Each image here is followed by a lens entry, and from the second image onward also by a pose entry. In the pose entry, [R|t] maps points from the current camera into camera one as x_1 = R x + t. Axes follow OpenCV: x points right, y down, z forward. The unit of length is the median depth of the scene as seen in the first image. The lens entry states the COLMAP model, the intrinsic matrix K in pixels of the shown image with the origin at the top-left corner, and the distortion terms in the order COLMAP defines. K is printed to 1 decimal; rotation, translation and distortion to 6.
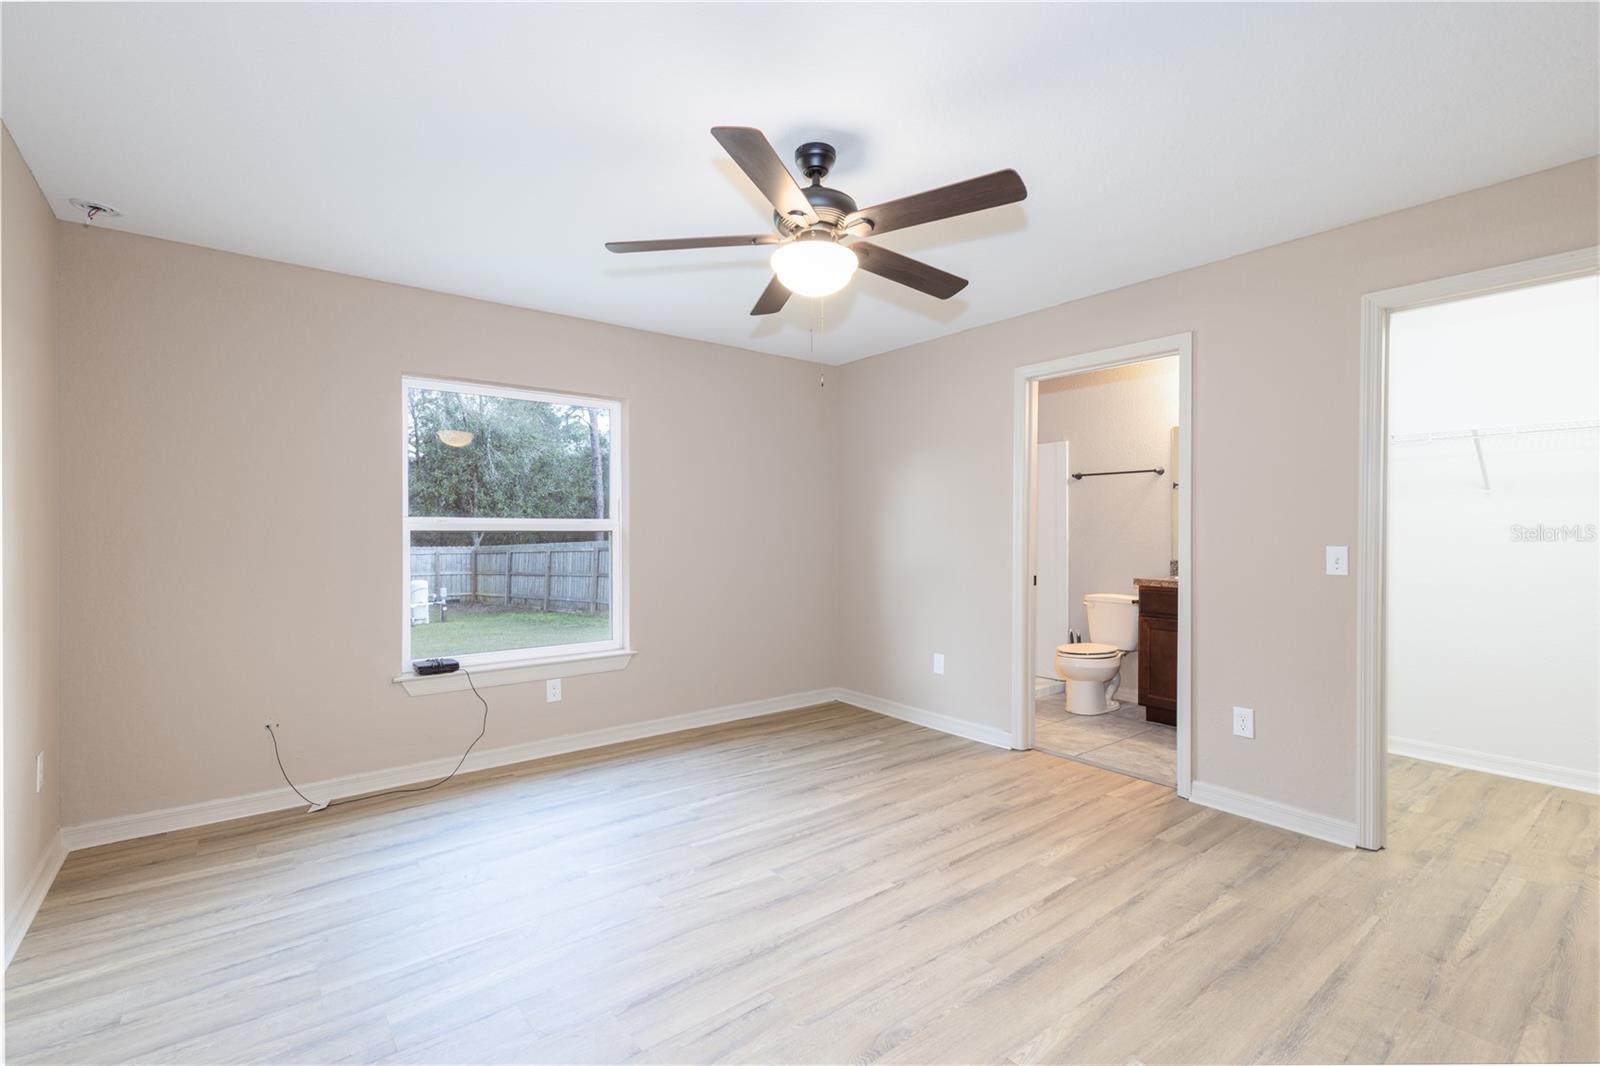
lens RADIAL K [[704.1, 0, 800.0], [0, 704.1, 533.0], [0, 0, 1]] dist [0.018126, -0.000037]
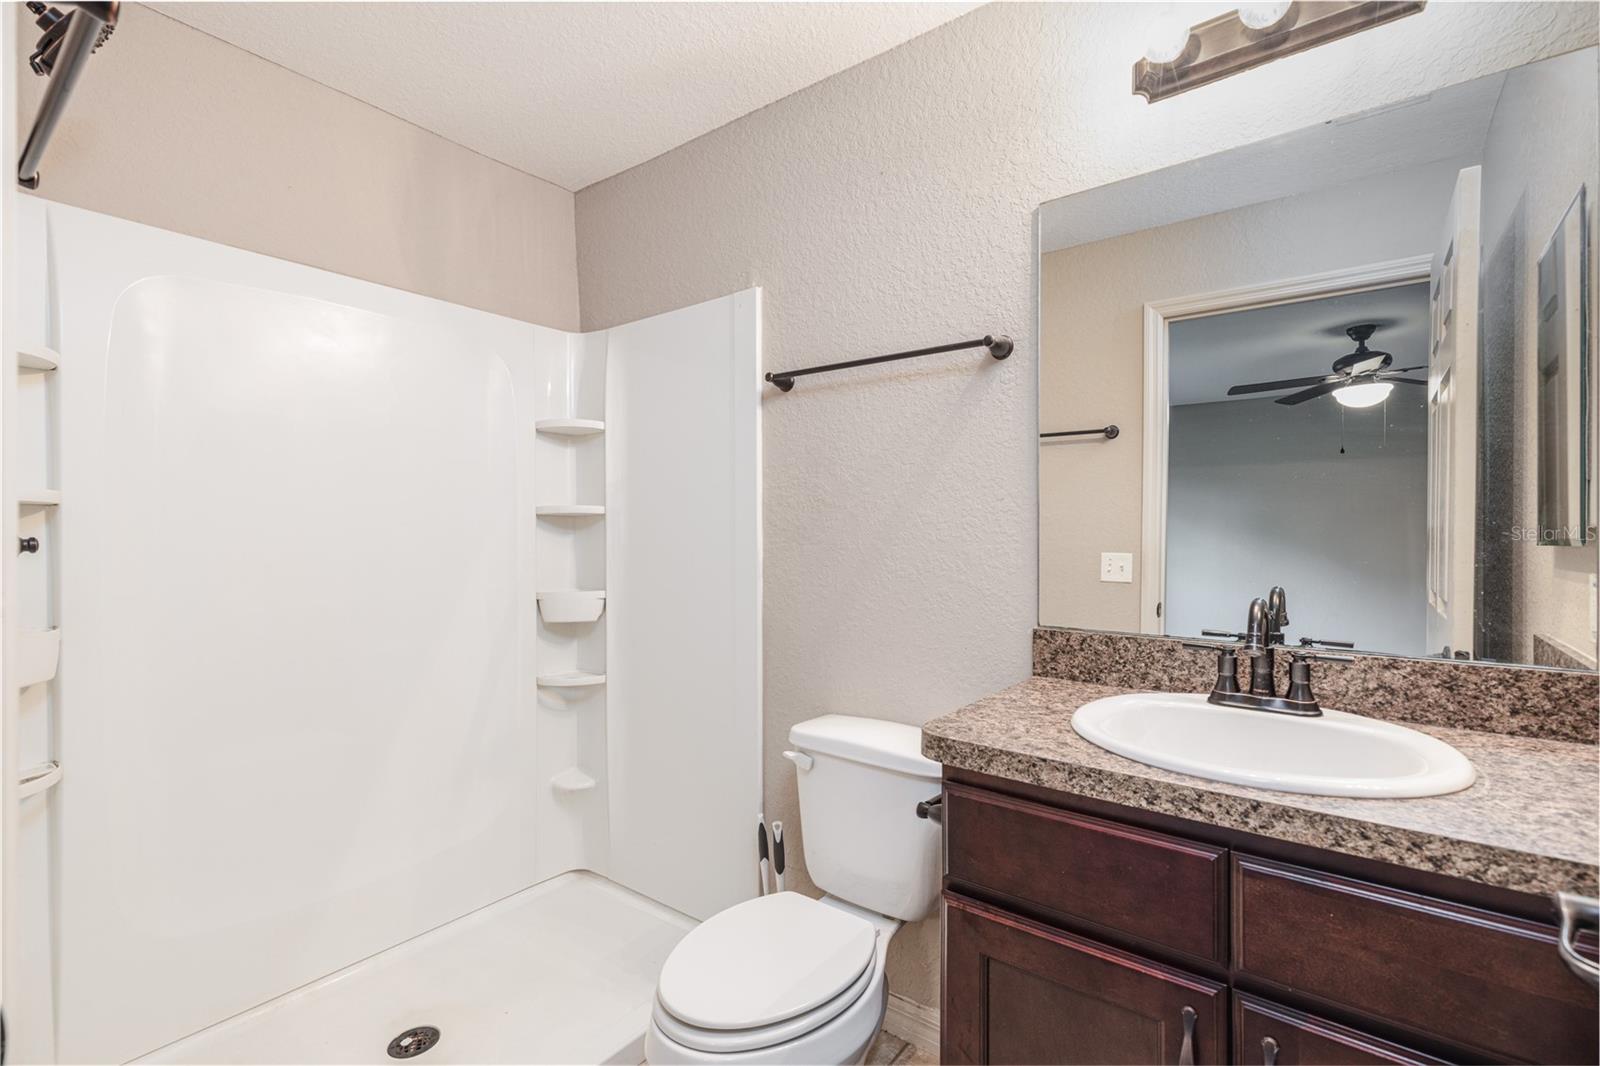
lens RADIAL K [[704.1, 0, 800.0], [0, 704.1, 533.0], [0, 0, 1]] dist [0.018126, -0.000037]
pose [[0.968377, -0.002002, 0.249483, 0.379310], [0.004750, 0.999934, -0.010414, 0.000913], [-0.249445, 0.011269, 0.968323, 0.791638]]
